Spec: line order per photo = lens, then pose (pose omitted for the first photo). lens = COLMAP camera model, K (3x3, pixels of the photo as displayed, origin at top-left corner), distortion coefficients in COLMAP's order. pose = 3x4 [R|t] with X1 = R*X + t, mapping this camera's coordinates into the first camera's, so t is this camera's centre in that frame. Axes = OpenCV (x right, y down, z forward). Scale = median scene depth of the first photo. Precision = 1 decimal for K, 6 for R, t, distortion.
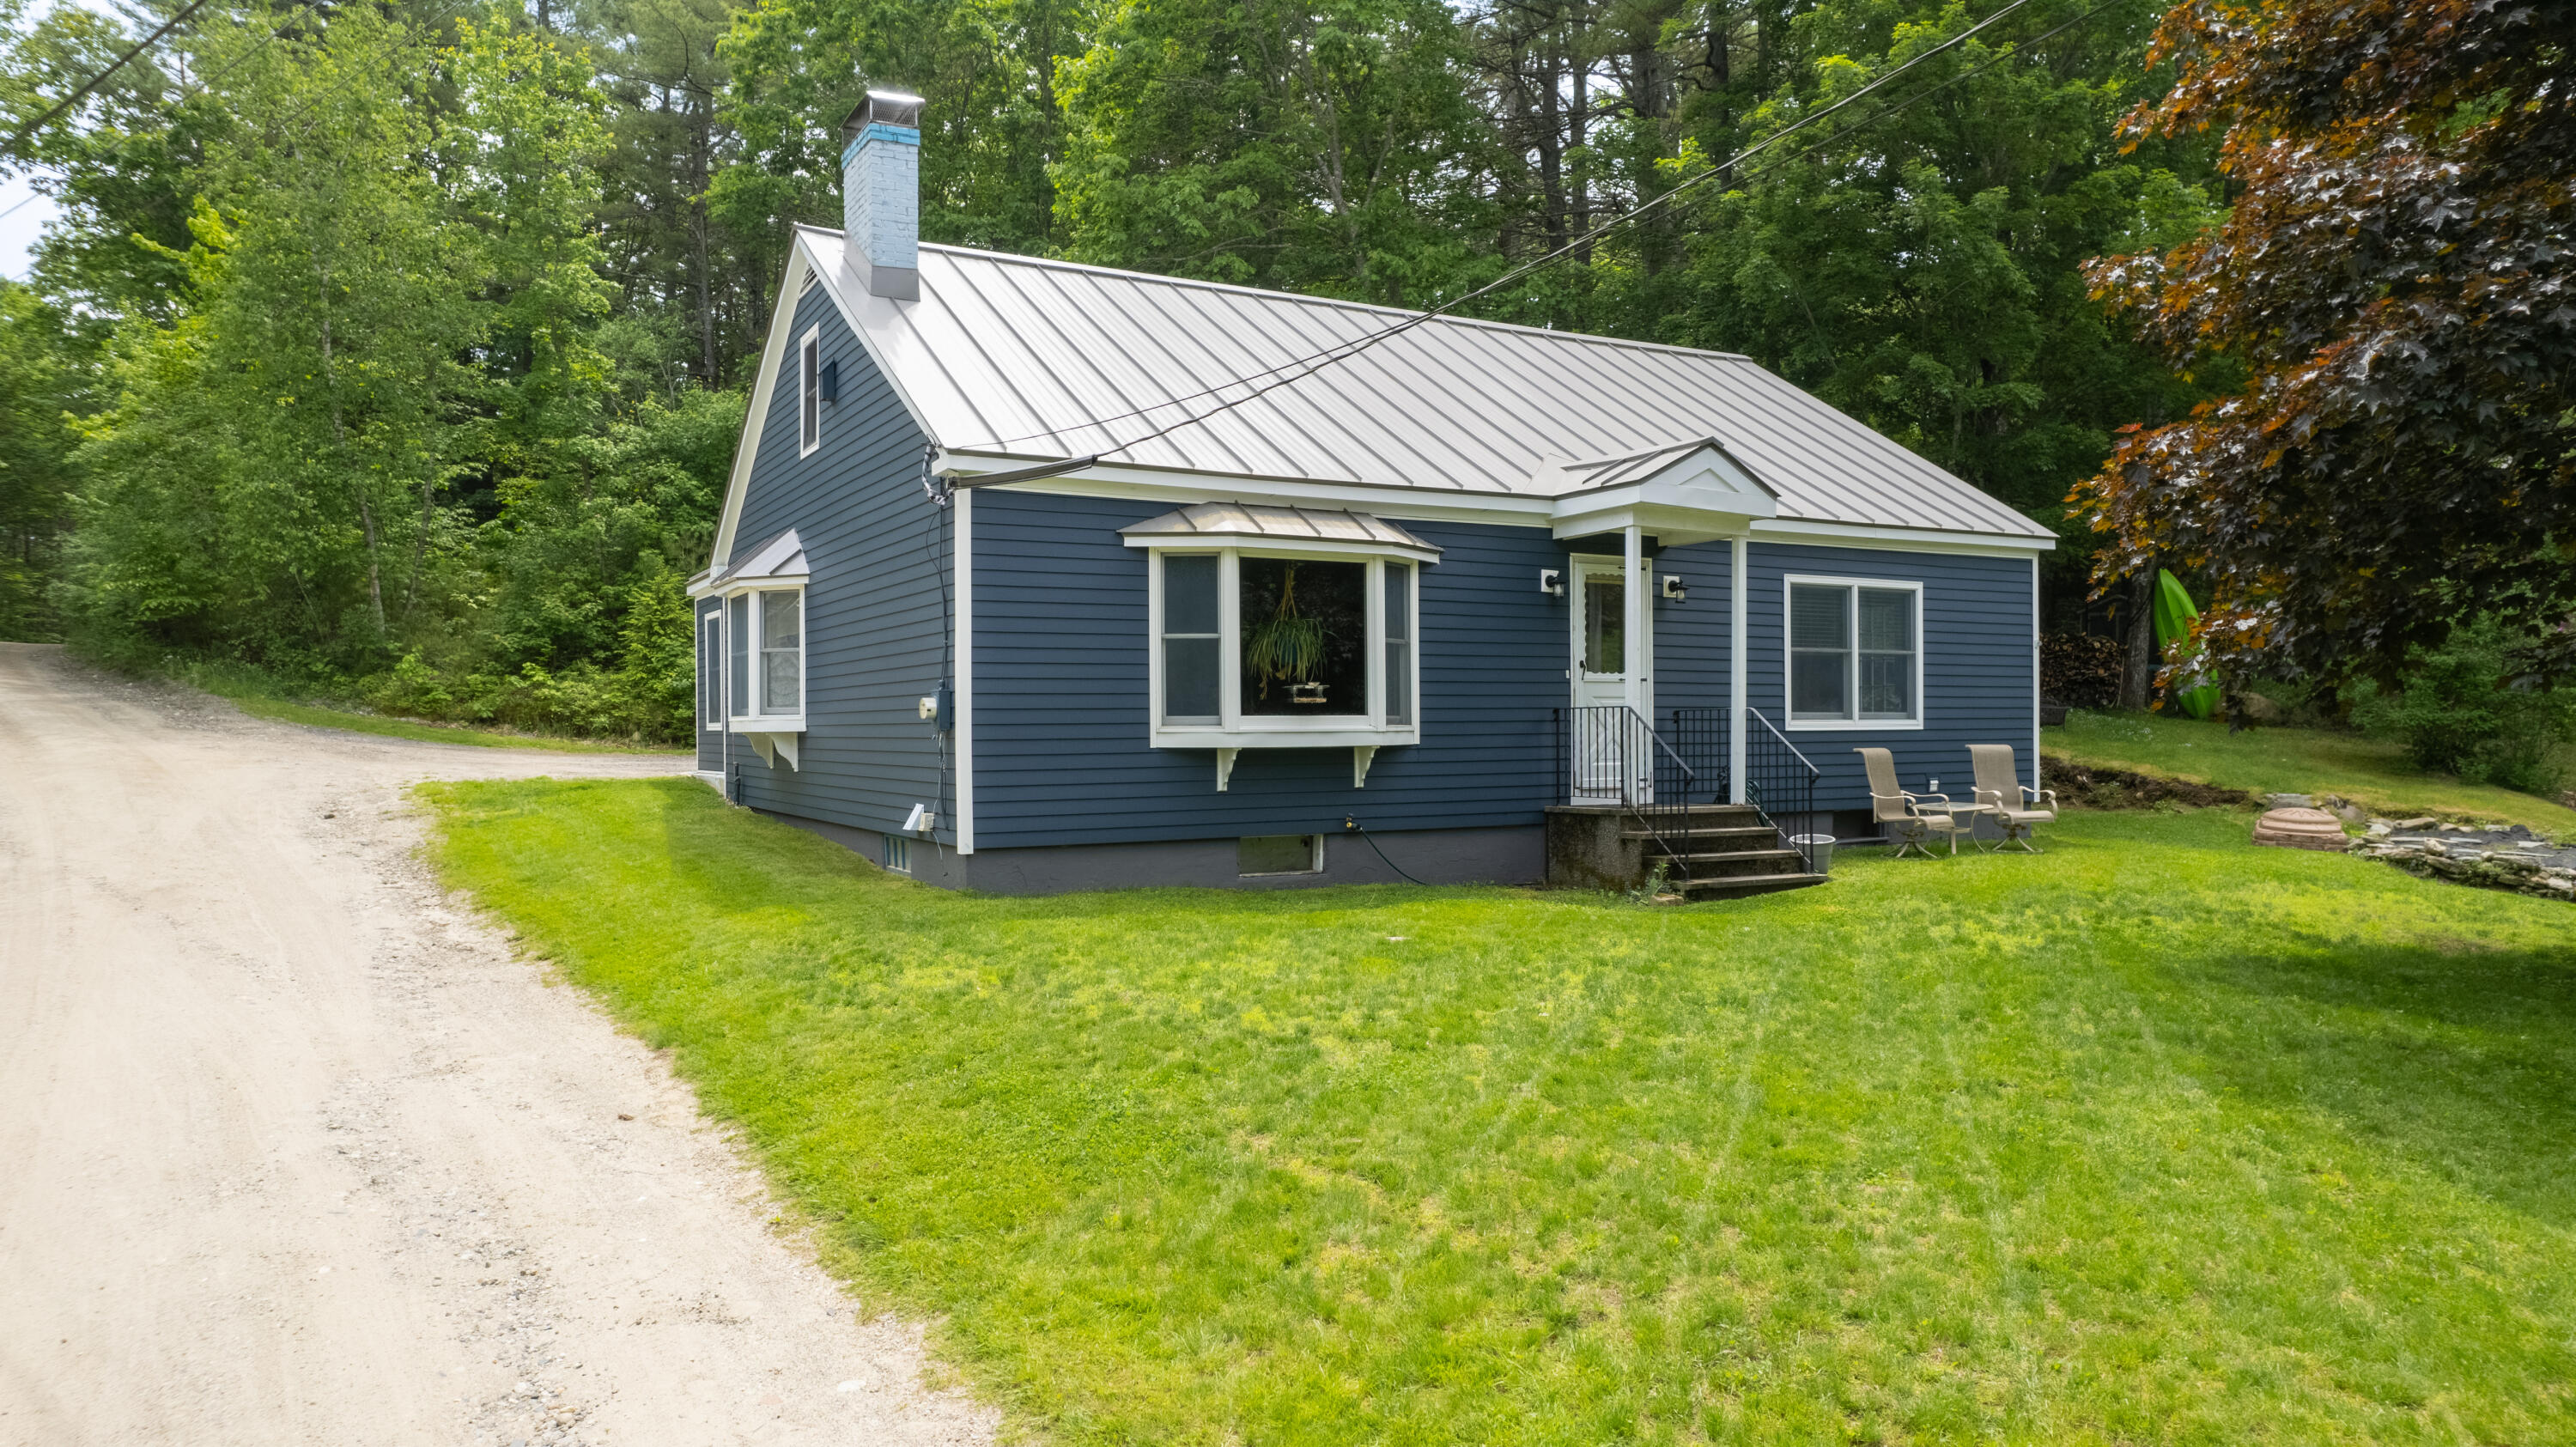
lens RADIAL K [[1644.1, 0, 1286.9], [0, 1644.1, 735.8], [0, 0, 1]] dist [-0.077839, 0.067186]
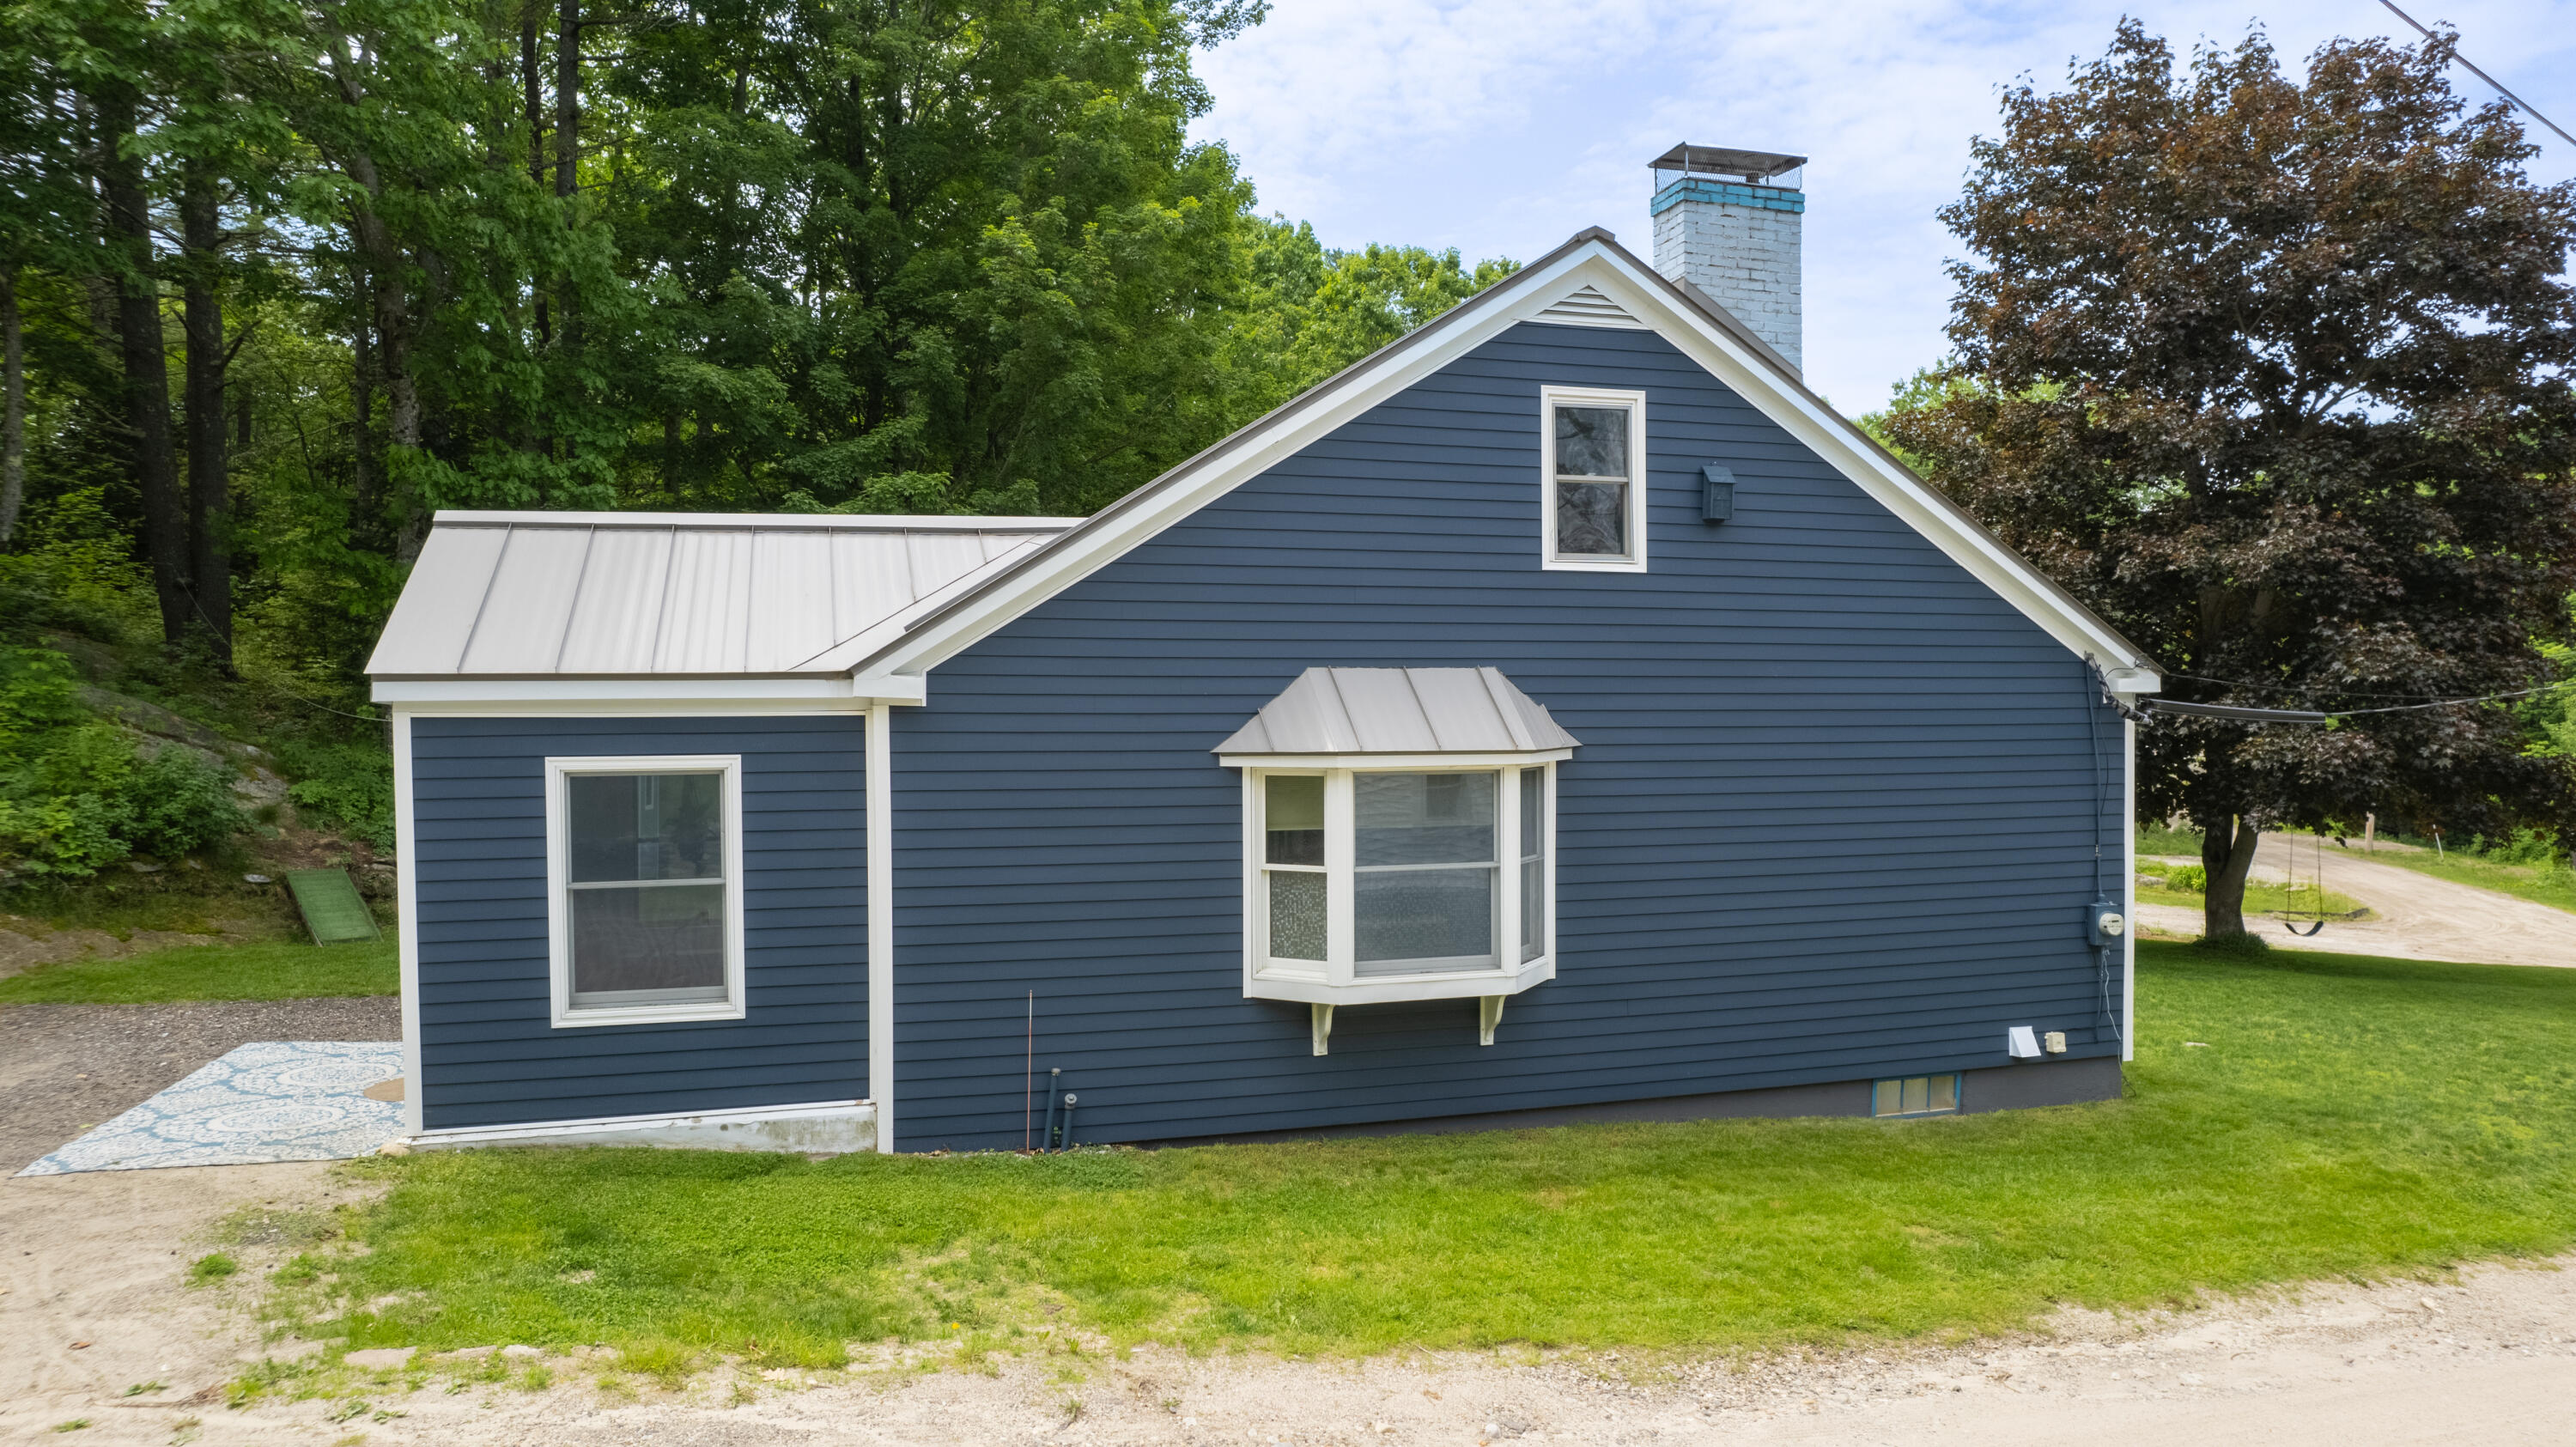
lens RADIAL K [[1644.1, 0, 1289.6], [0, 1644.1, 718.3], [0, 0, 1]] dist [-0.077839, 0.067186]
pose [[0.213651, -0.002277, 0.976907, -0.989376], [0.008561, 0.999963, 0.000459, -0.112899], [-0.976872, 0.008265, 0.213663, 0.980618]]
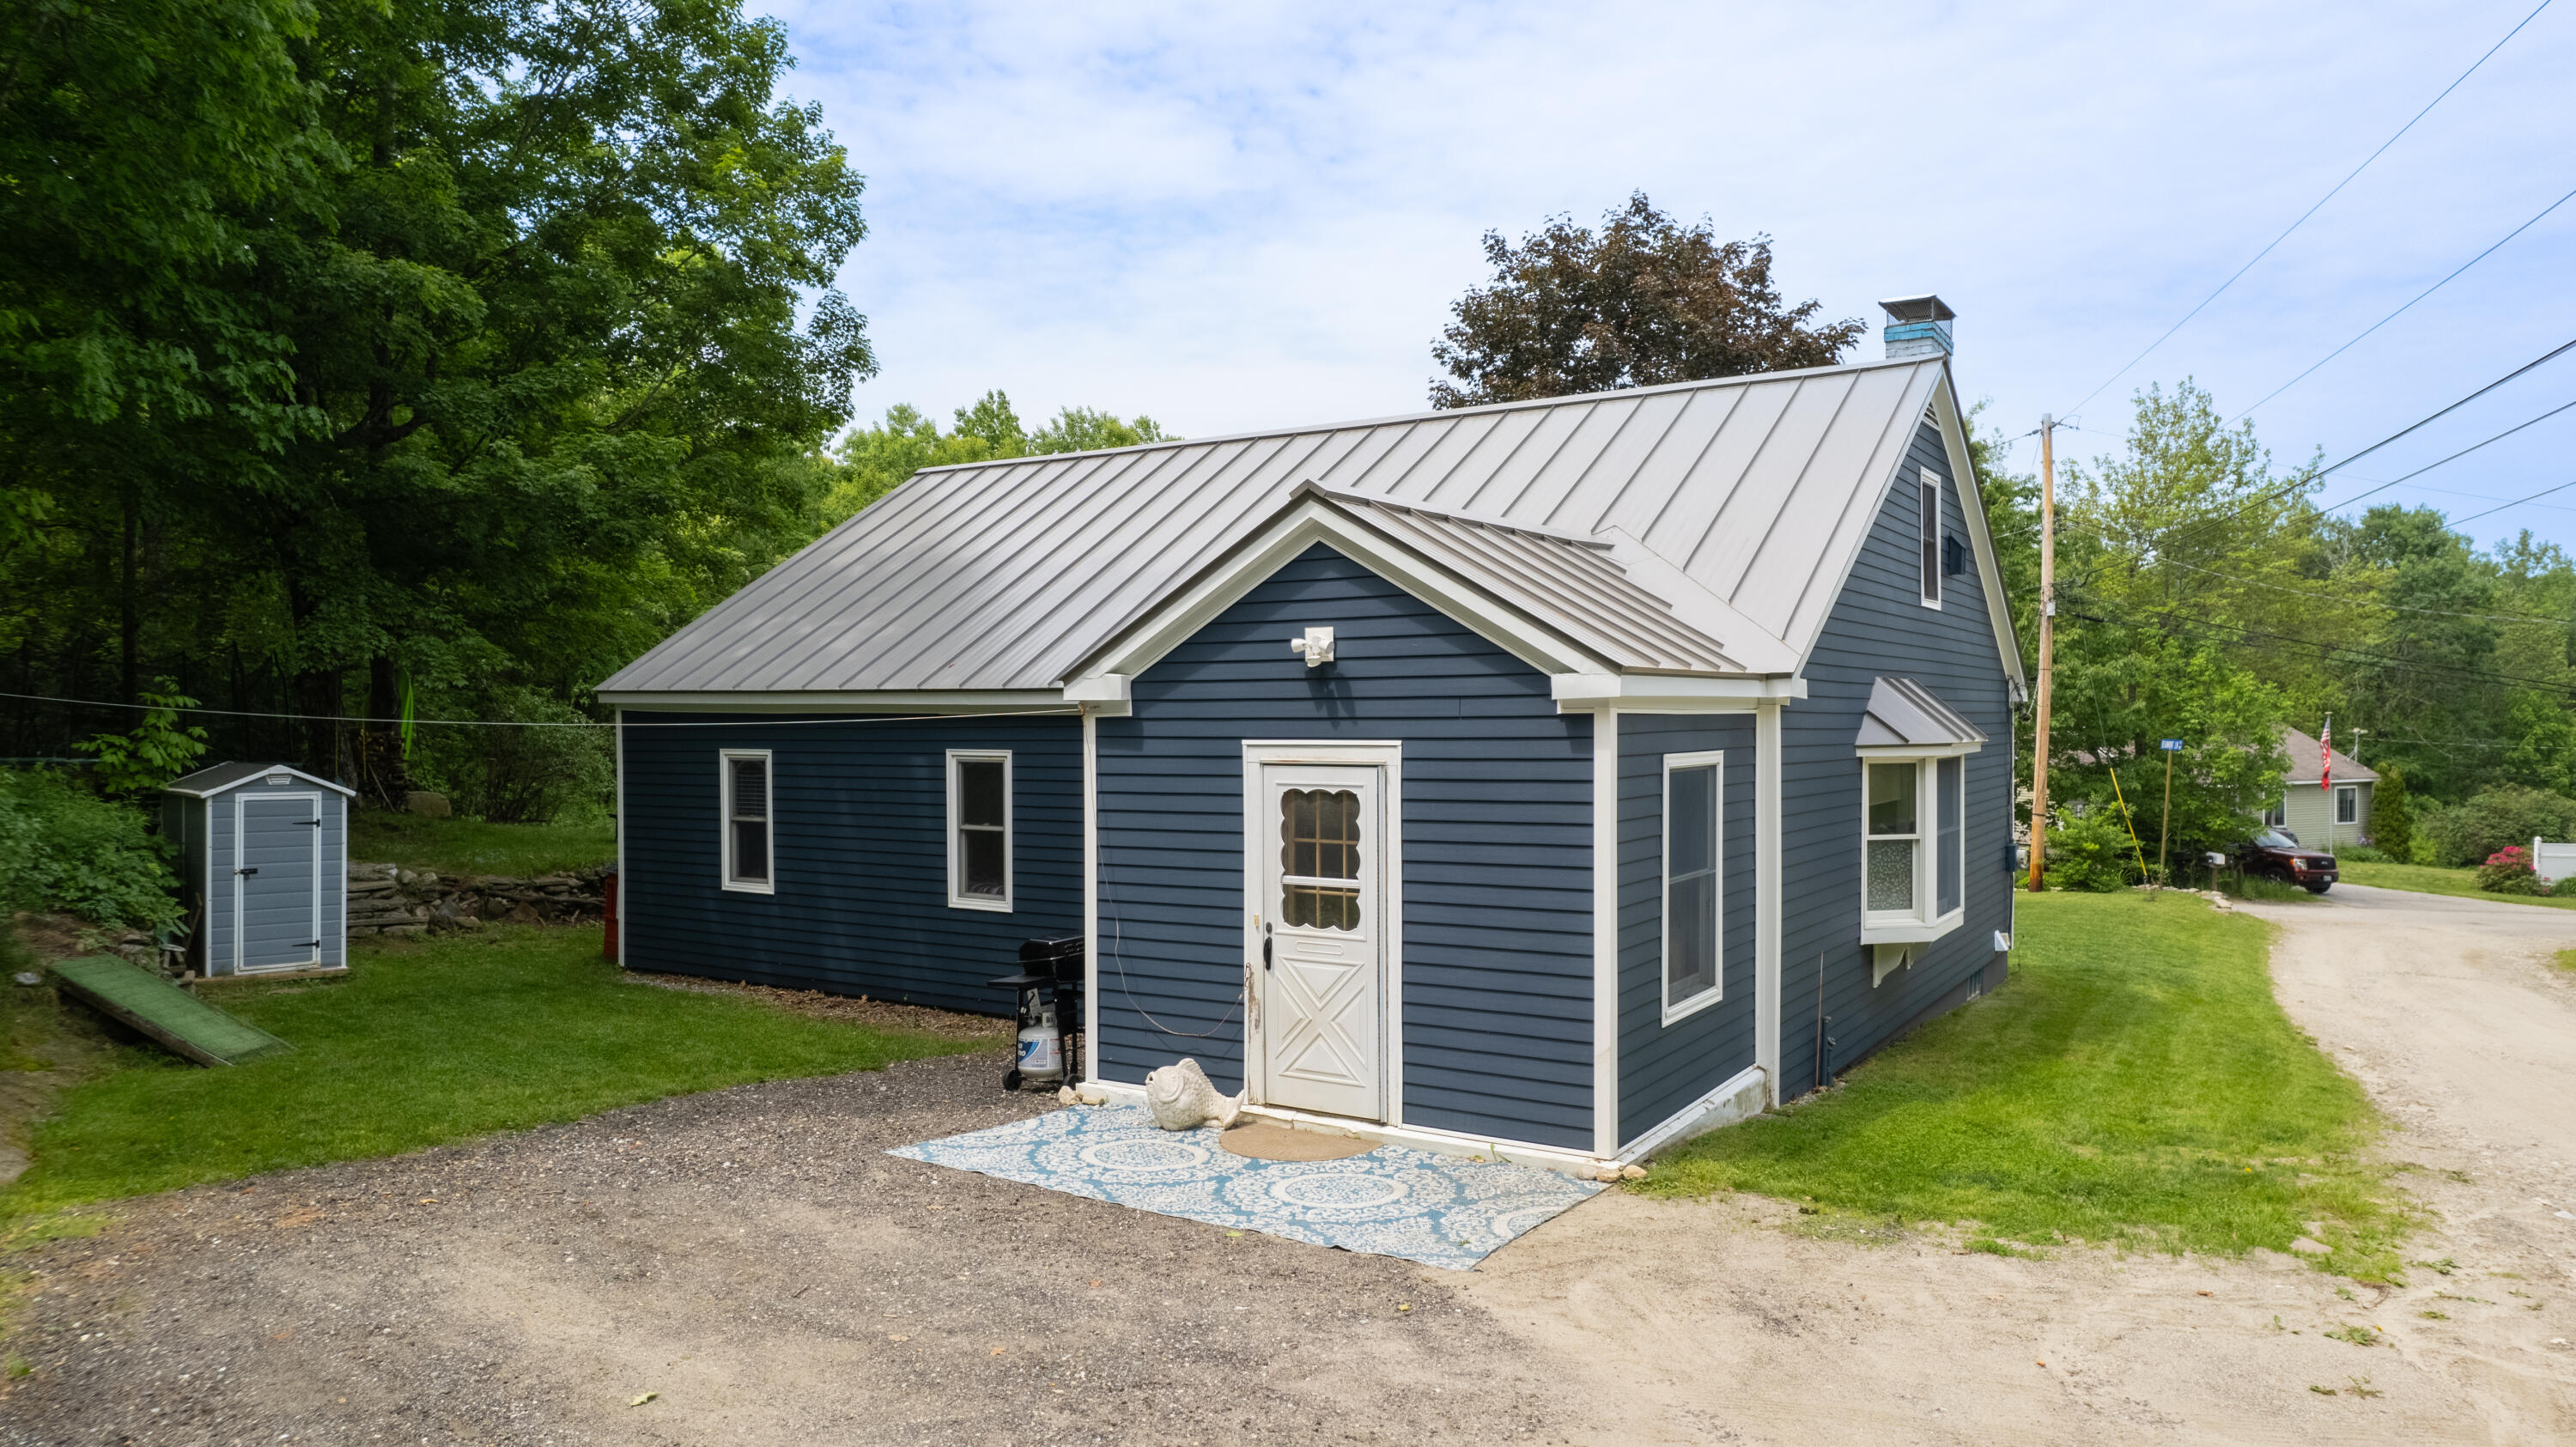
lens RADIAL K [[1644.1, 0, 1294.6], [0, 1644.1, 734.9], [0, 0, 1]] dist [-0.077839, 0.067186]
pose [[-0.468913, -0.005214, 0.883229, -0.929803], [0.009624, 0.999893, 0.011012, -0.115604], [-0.883192, 0.013663, -0.468813, 1.743876]]
